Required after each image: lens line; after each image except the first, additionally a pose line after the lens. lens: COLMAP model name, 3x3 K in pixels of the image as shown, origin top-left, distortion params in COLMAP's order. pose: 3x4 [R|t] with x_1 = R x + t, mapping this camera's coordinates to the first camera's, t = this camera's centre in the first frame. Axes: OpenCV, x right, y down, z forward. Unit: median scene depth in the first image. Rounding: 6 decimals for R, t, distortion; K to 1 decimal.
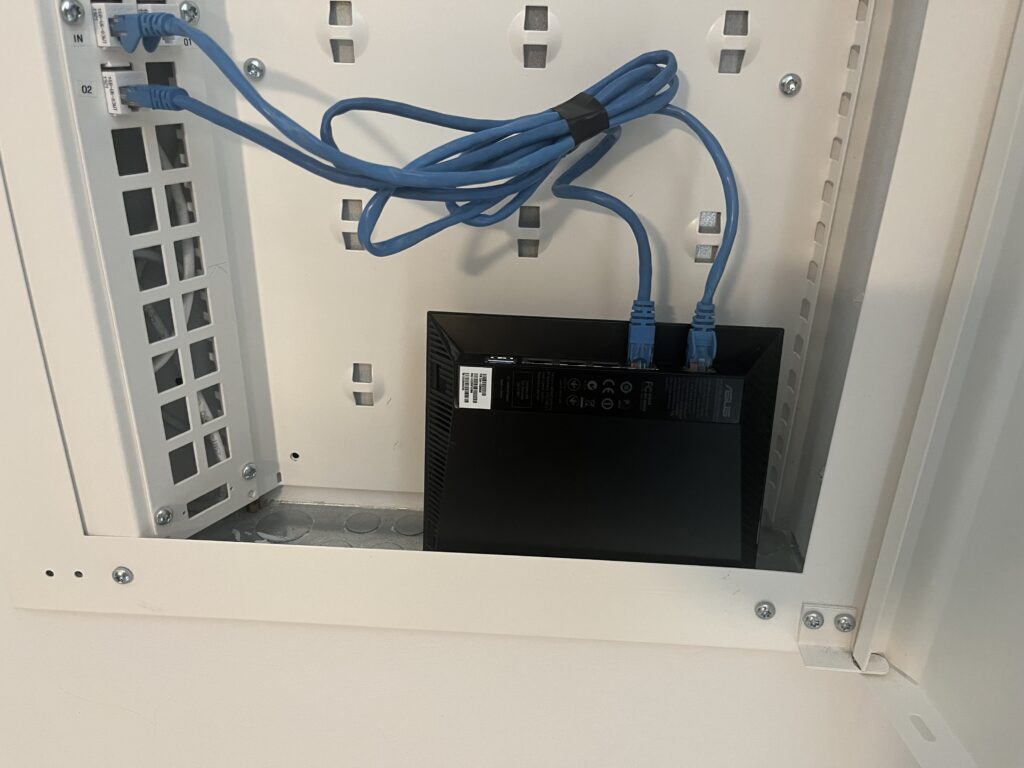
lens RADIAL K [[781.1, 0, 514.2], [0, 781.1, 381.0], [0, 0, 1]] dist [-0.006036, -0.027977]
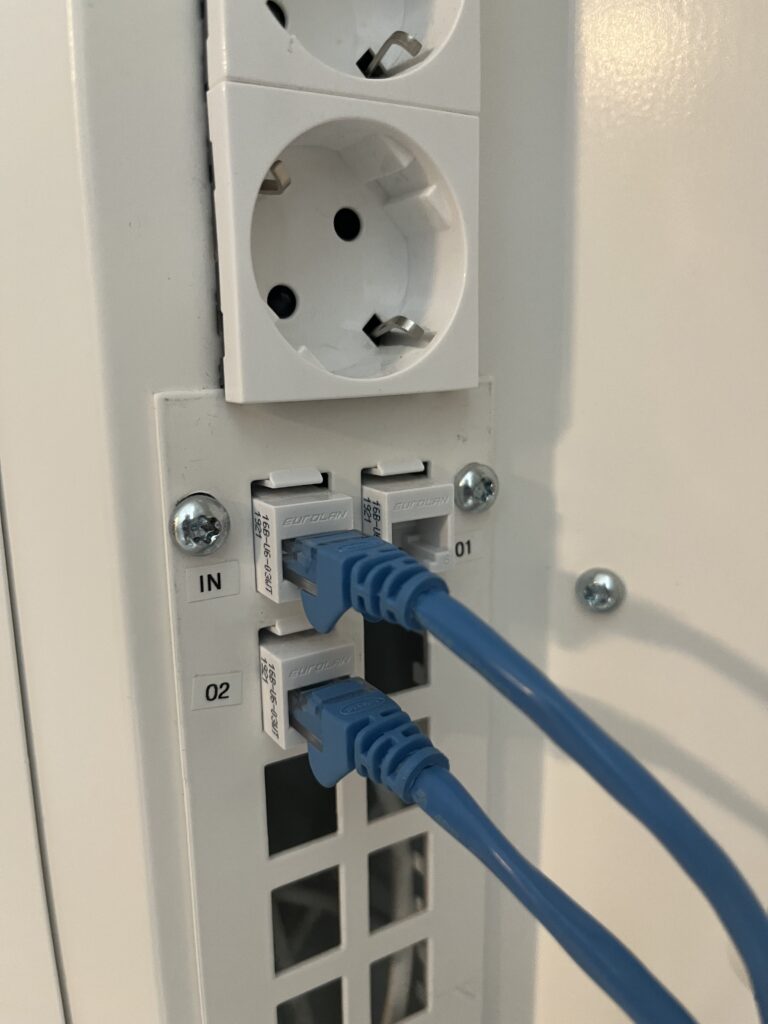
lens RADIAL K [[781.1, 0, 382.5], [0, 781.1, 516.4], [0, 0, 1]] dist [-0.006036, -0.027977]
pose [[0.899146, 0.069666, -0.432068, -0.271334], [-0.152118, 0.975443, -0.159282, -0.373745], [0.410362, 0.208943, 0.887663, 0.585756]]
